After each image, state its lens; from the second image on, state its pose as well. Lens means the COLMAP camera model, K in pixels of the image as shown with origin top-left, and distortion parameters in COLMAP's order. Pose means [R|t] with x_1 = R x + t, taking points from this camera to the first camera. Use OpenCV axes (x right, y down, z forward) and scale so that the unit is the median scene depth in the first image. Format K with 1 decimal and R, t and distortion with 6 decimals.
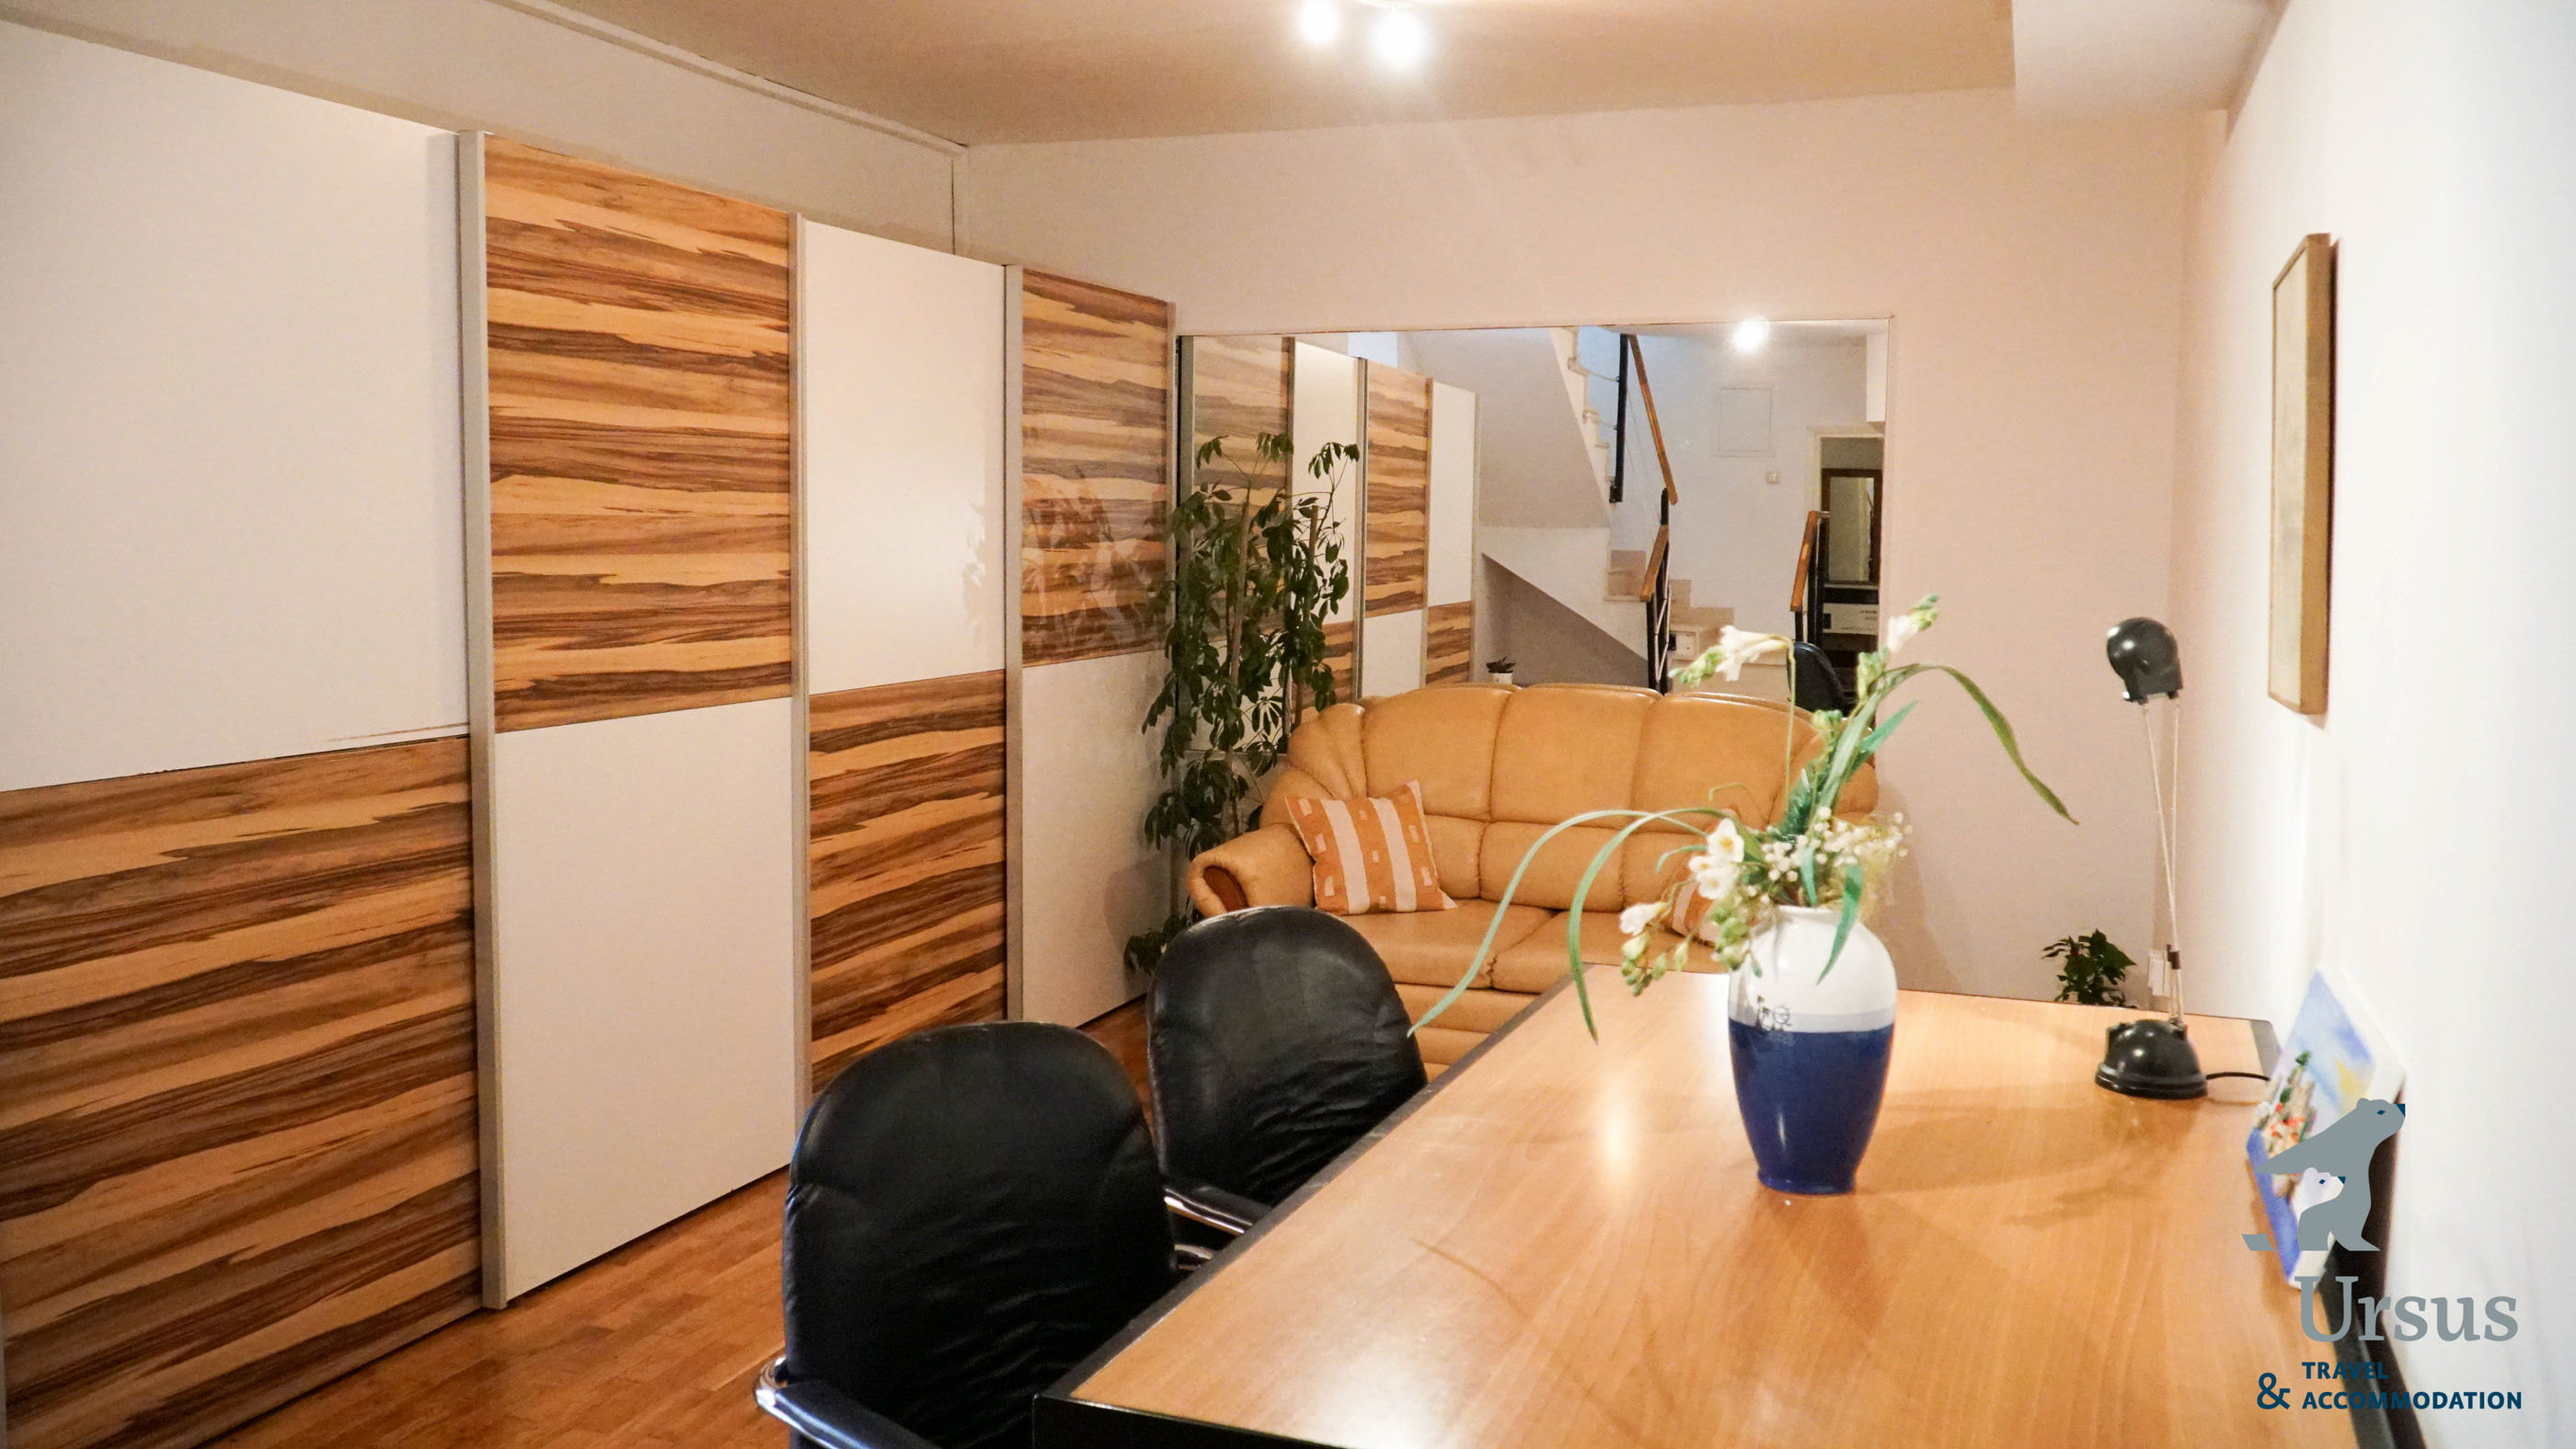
lens RADIAL K [[2080.9, 0, 1288.0], [0, 2080.9, 724.5], [0, 0, 1]] dist [0.002370, -0.016273]
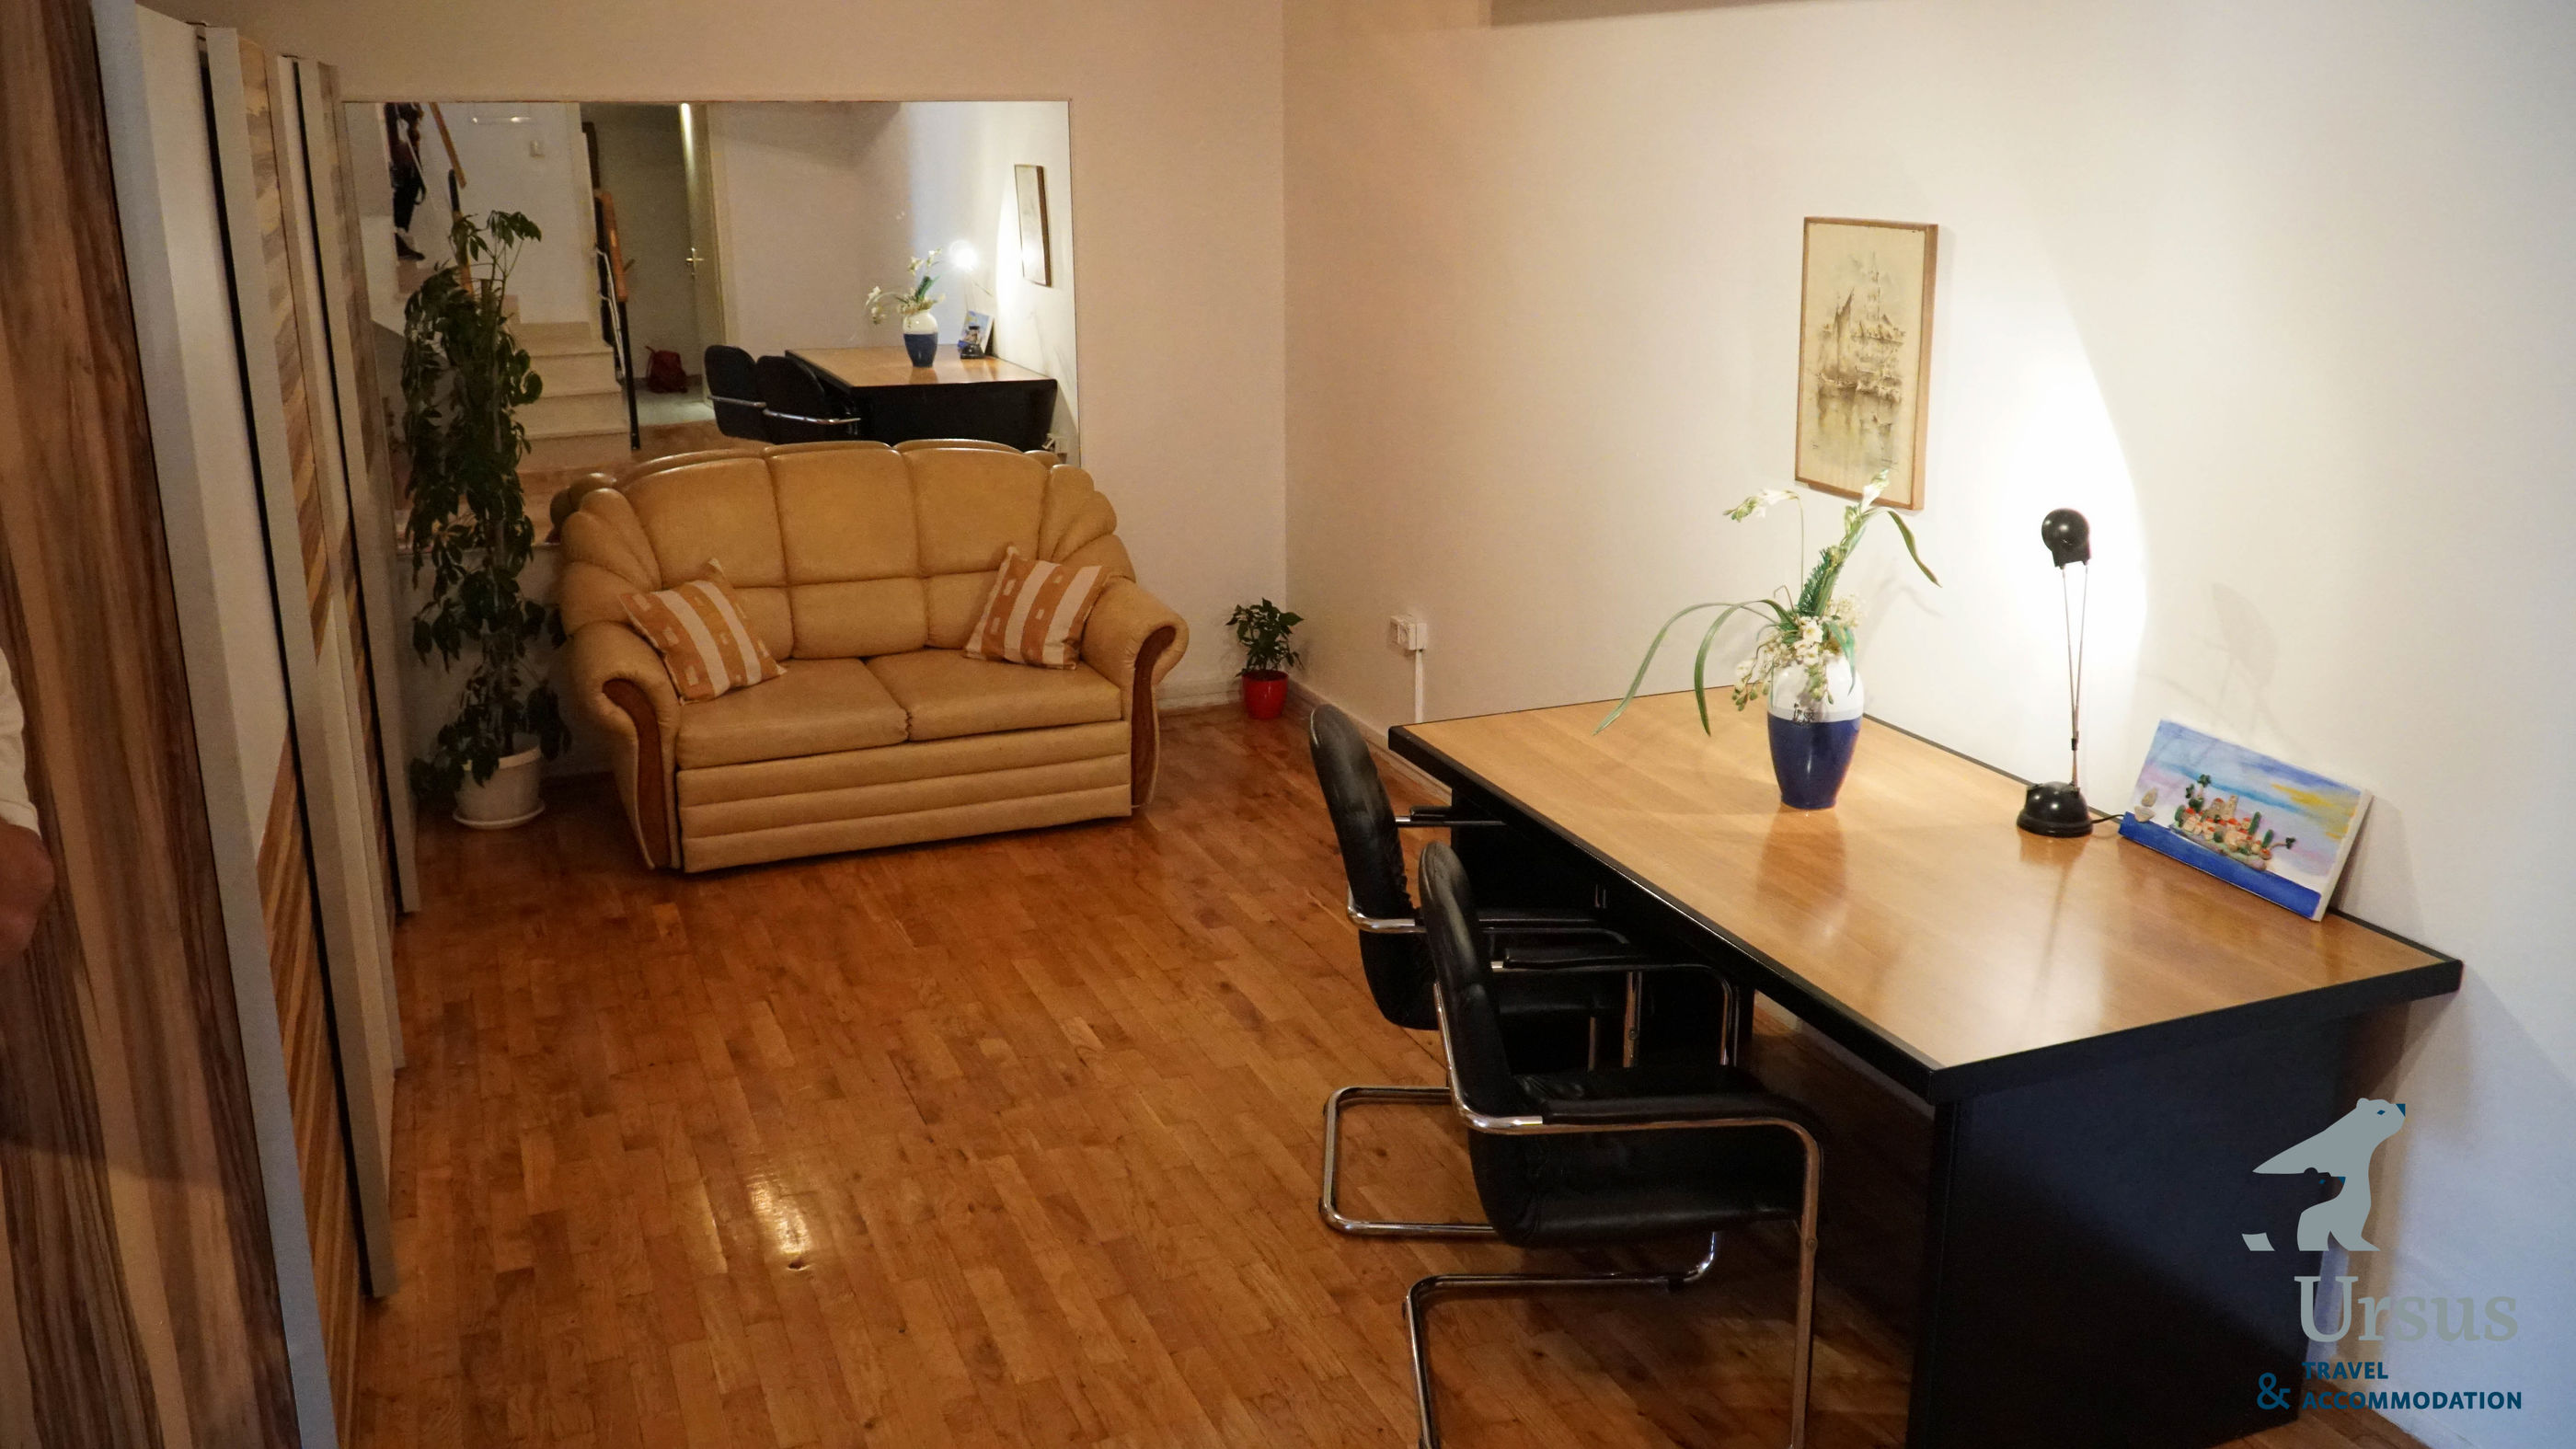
lens RADIAL K [[2080.9, 0, 1288.0], [0, 2080.9, 724.5], [0, 0, 1]] dist [0.002370, -0.016273]
pose [[0.740315, -0.203804, 0.640623, -0.398647], [0.075409, 0.972100, 0.222115, -0.099376], [-0.668018, -0.116126, 0.735029, 0.027900]]
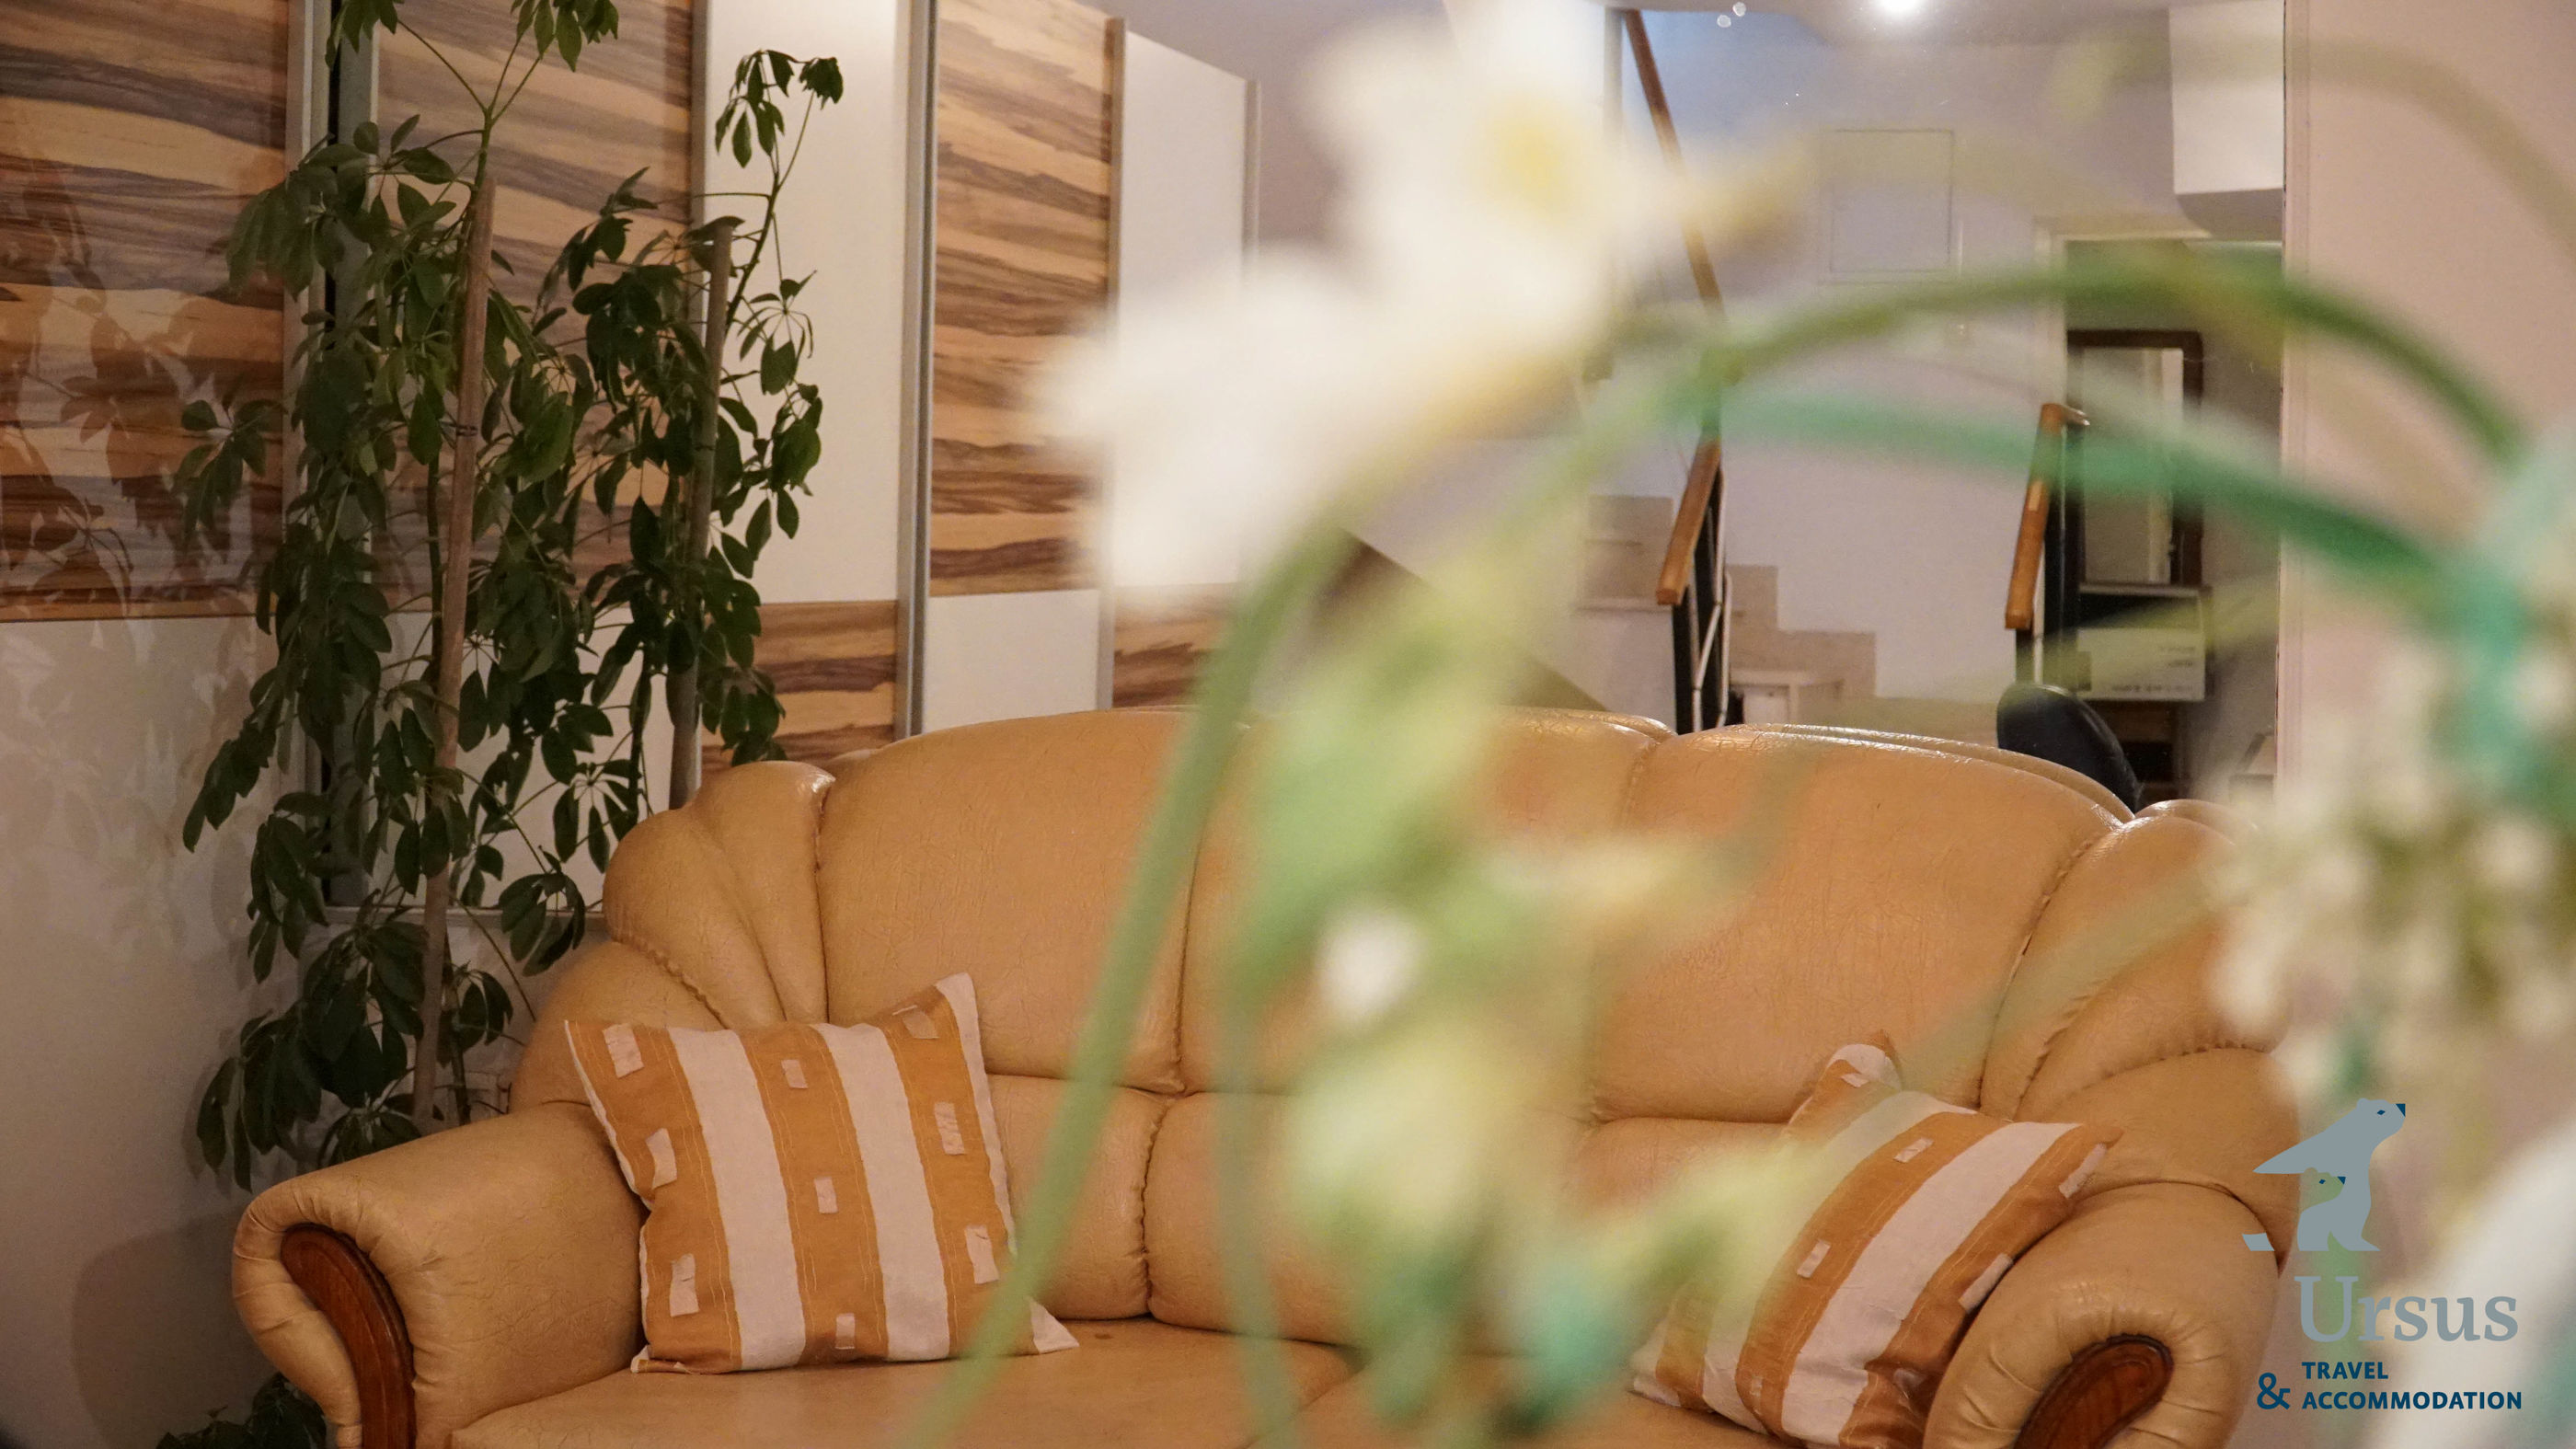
lens RADIAL K [[4238.7, 0, 1288.0], [0, 4238.7, 724.5], [0, 0, 1]] dist [-0.071130, -0.050060]
pose [[0.997448, 0.000347, 0.071396, 0.062566], [0.004055, 0.998099, -0.061501, 0.027850], [-0.071282, 0.061634, 0.995550, 0.291049]]
